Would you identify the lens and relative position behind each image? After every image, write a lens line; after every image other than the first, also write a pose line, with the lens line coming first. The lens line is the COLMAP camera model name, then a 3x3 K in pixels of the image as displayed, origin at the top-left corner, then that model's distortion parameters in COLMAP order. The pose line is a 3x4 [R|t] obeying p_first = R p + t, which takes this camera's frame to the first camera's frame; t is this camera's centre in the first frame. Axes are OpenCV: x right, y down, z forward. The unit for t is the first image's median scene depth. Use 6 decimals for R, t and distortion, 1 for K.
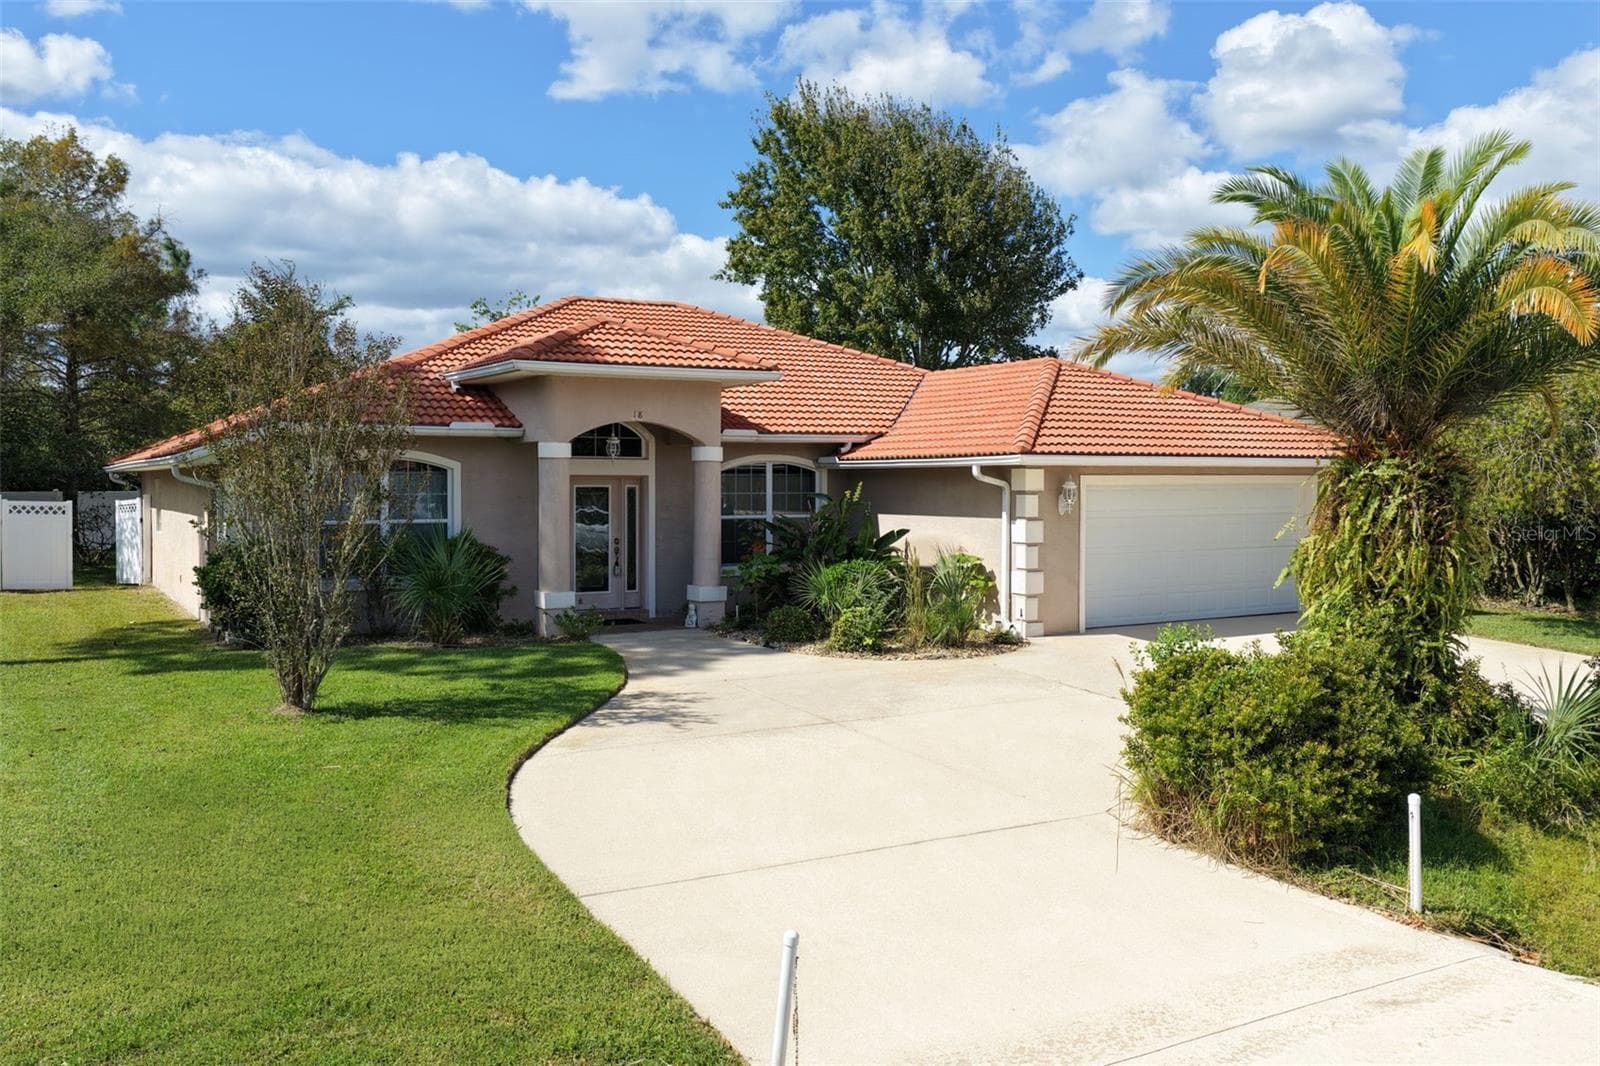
lens RADIAL K [[1403.3, 0, 800.0], [0, 1403.3, 533.0], [0, 0, 1]] dist [-0.002048, 0.008251]
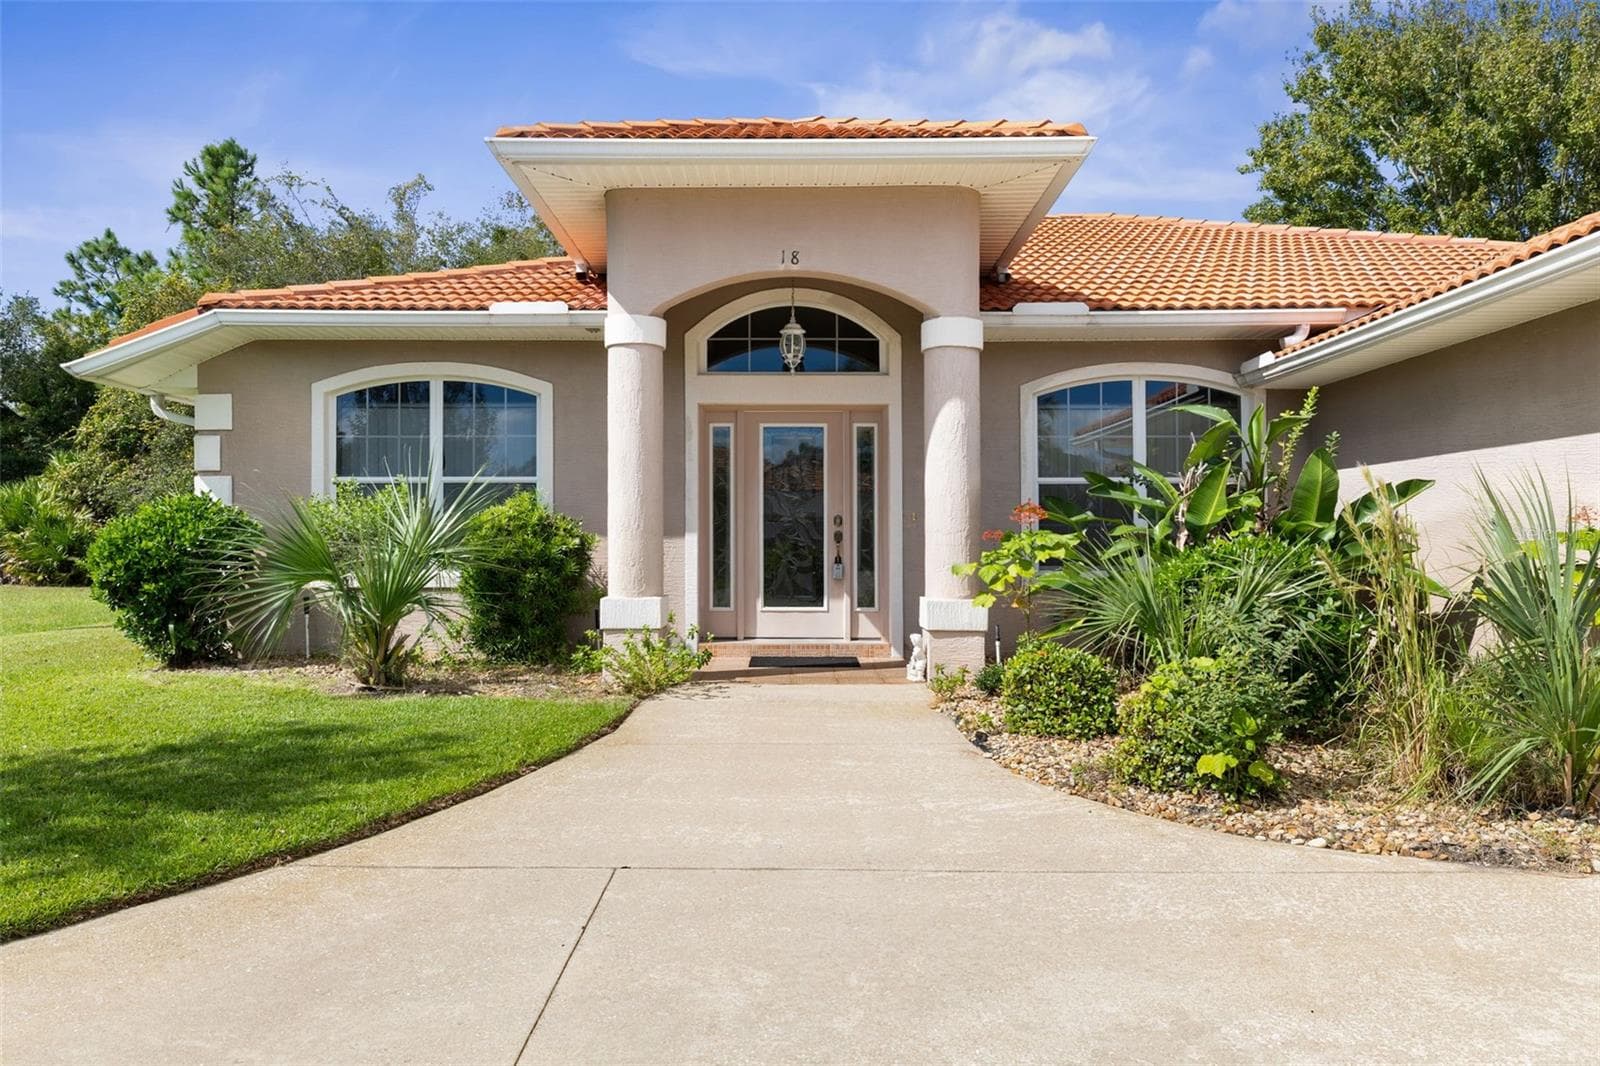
lens RADIAL K [[1025.8, 0, 800.0], [0, 1025.8, 533.0], [0, 0, 1]] dist [0.003414, -0.003119]
pose [[0.848977, -0.008681, -0.528359, 0.084480], [-0.018965, 0.998720, -0.046884, 0.033394], [0.528089, 0.049824, 0.847726, 0.681064]]
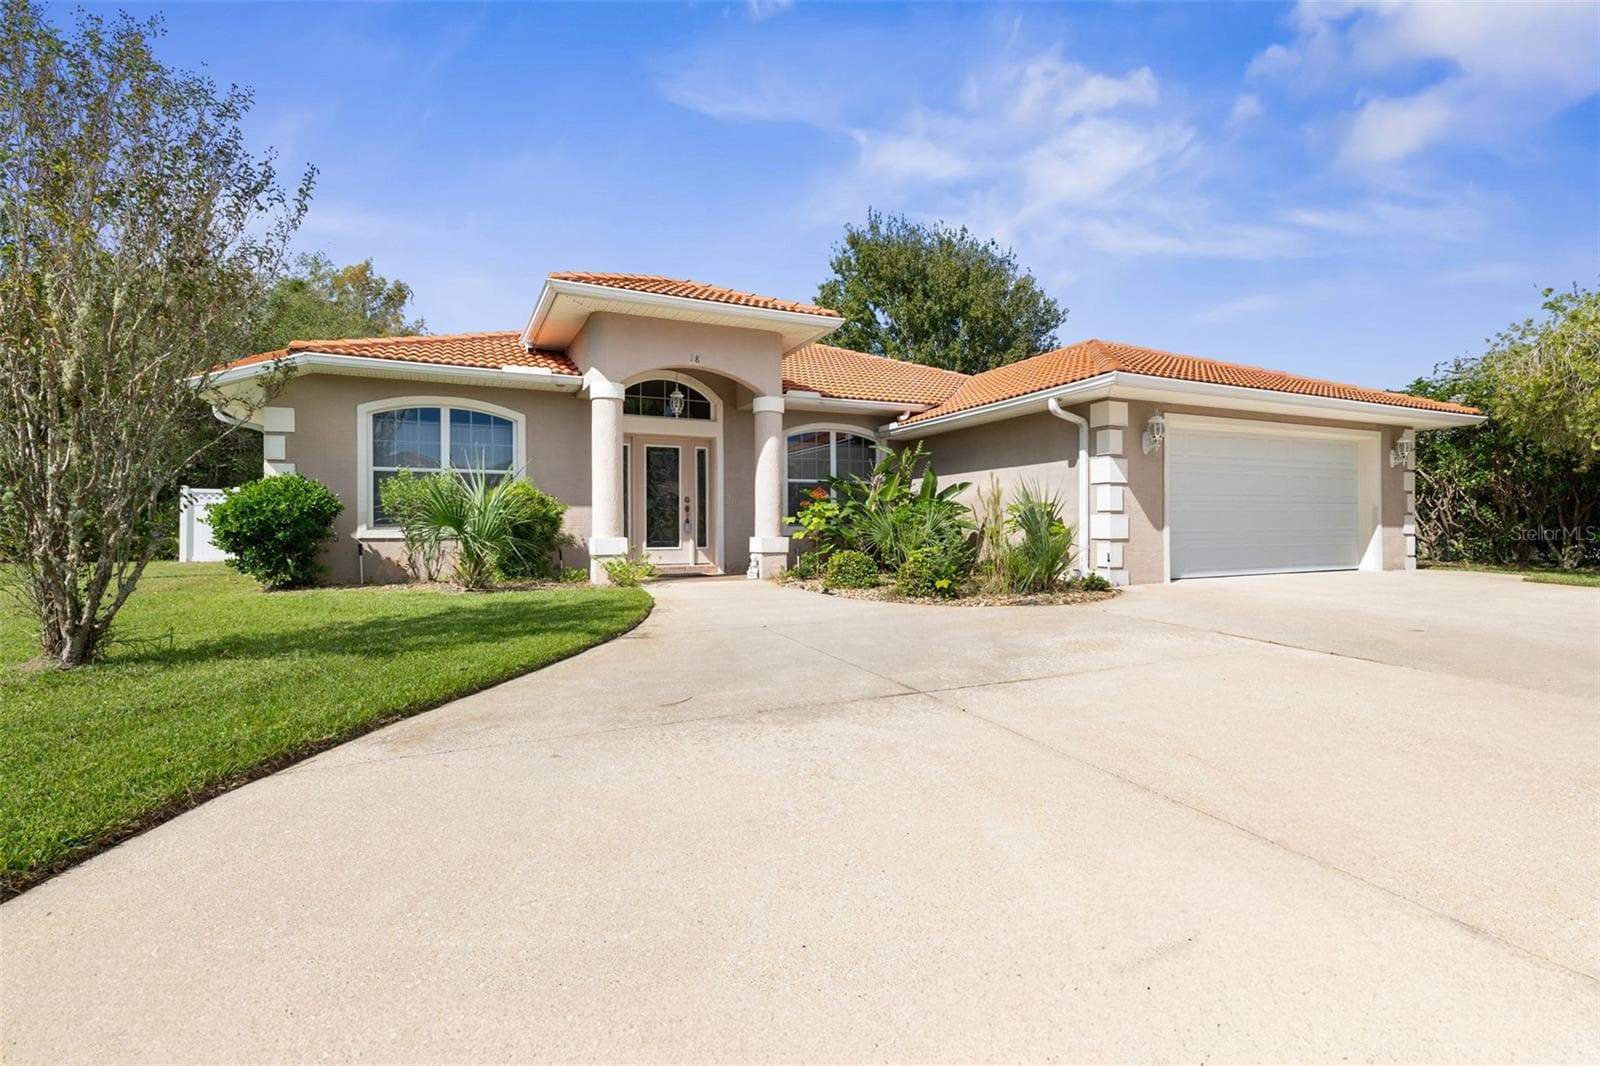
lens RADIAL K [[734.7, 0, 779.9], [0, 734.7, 535.4], [0, 0, 1]] dist [-0.002684, -0.000126]
pose [[0.993408, -0.009278, -0.114260, 0.001614], [0.004806, 0.999214, -0.039347, 0.058852], [0.114535, 0.038538, 0.992671, 0.494836]]
